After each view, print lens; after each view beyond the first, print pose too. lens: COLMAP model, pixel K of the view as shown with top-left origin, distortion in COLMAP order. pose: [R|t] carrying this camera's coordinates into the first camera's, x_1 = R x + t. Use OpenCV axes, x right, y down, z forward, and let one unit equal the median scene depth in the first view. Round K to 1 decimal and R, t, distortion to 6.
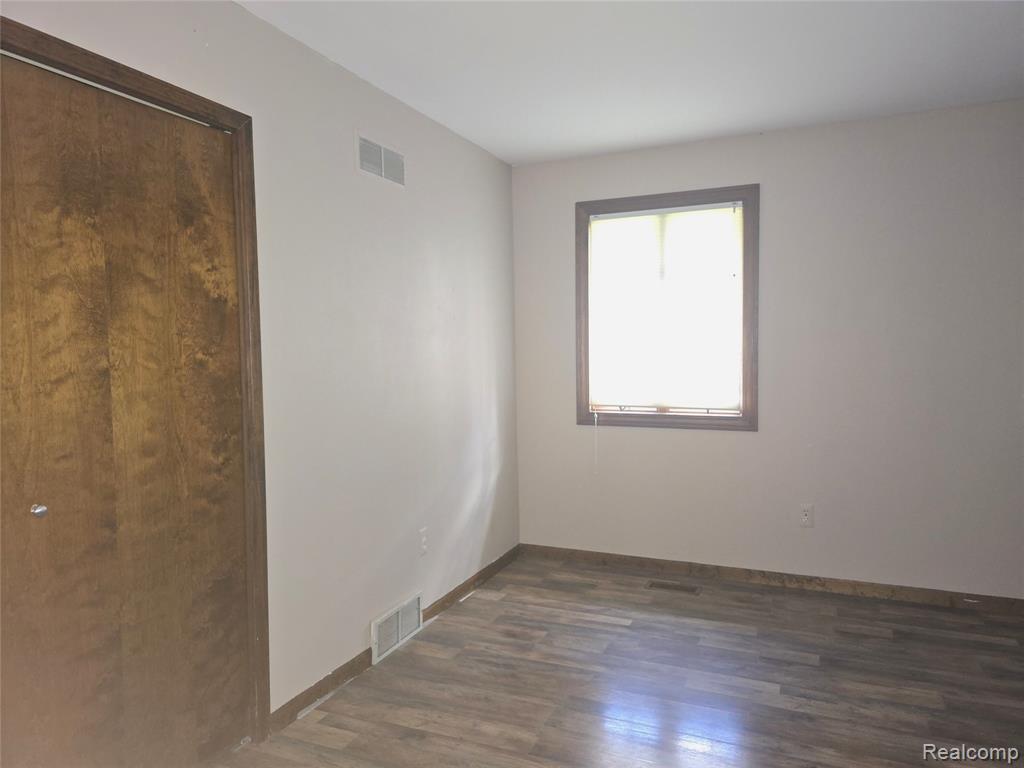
lens RADIAL K [[691.7, 0, 507.8], [0, 691.7, 375.8], [0, 0, 1]] dist [0.048167, -0.038134]
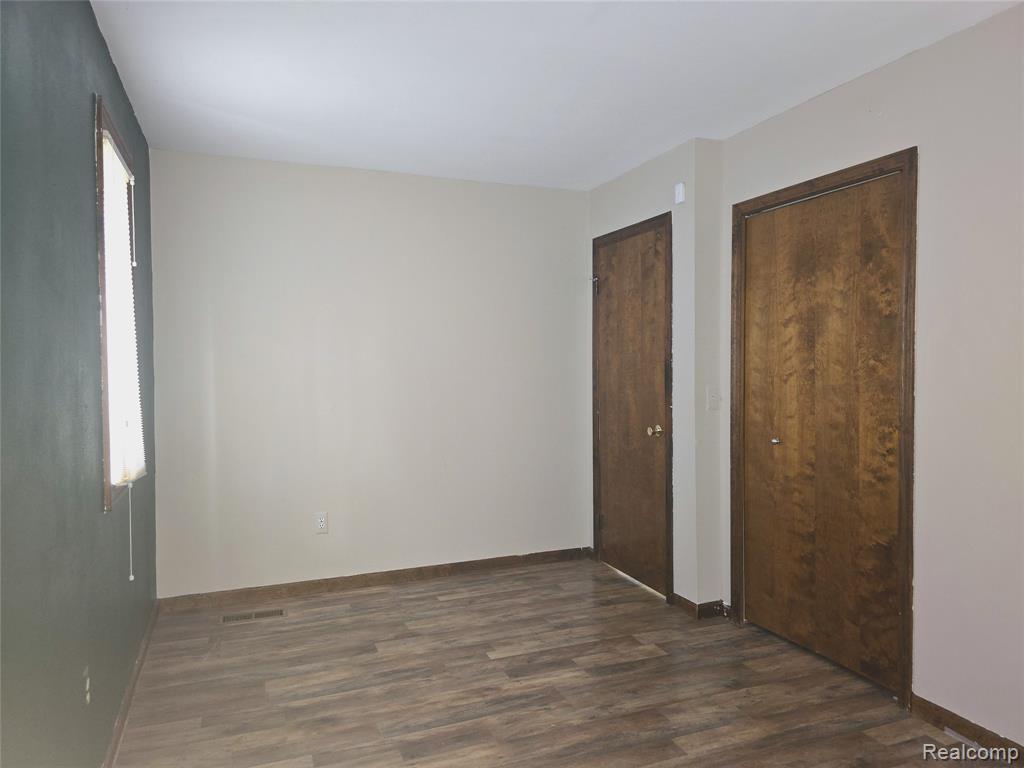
lens RADIAL K [[691.7, 0, 509.5], [0, 691.7, 384.1], [0, 0, 1]] dist [0.048167, -0.038134]
pose [[-0.699872, 0.041557, -0.713059, 0.932195], [-0.011646, 0.997509, 0.069566, -0.068776], [0.714174, 0.056992, -0.697644, 1.405748]]
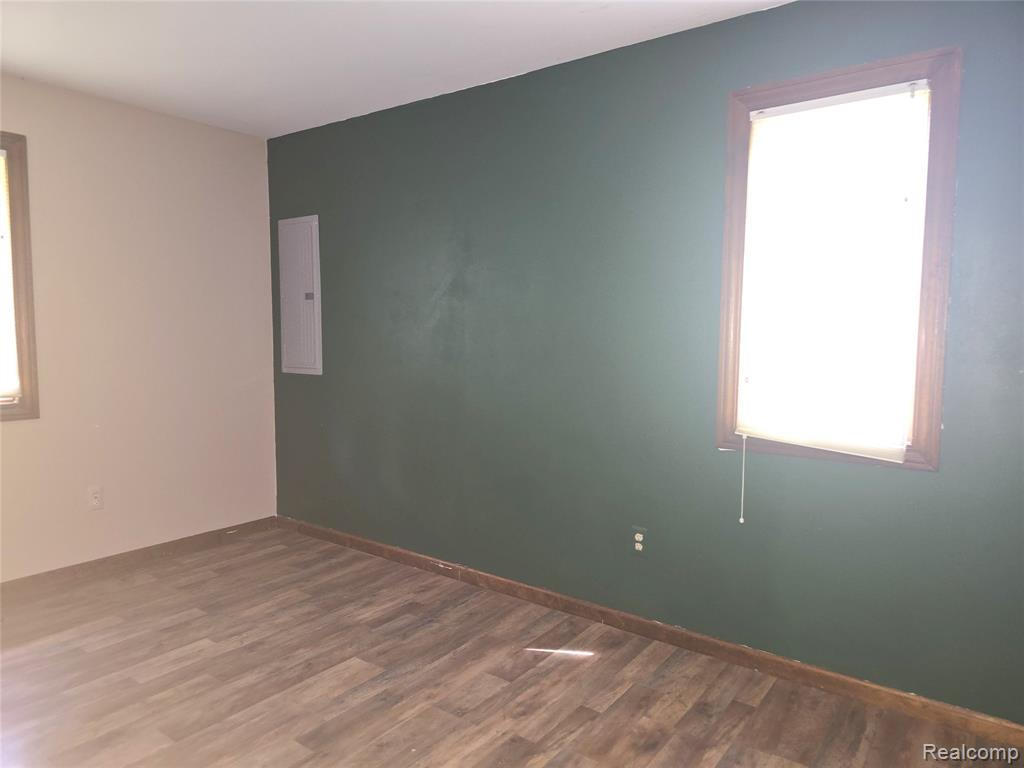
lens RADIAL K [[691.7, 0, 512.6], [0, 691.7, 384.9], [0, 0, 1]] dist [0.048167, -0.038134]
pose [[0.216221, -0.059123, 0.974553, -0.651621], [0.024478, 0.998179, 0.055125, 0.005227], [-0.976037, 0.011936, 0.217275, 0.366779]]
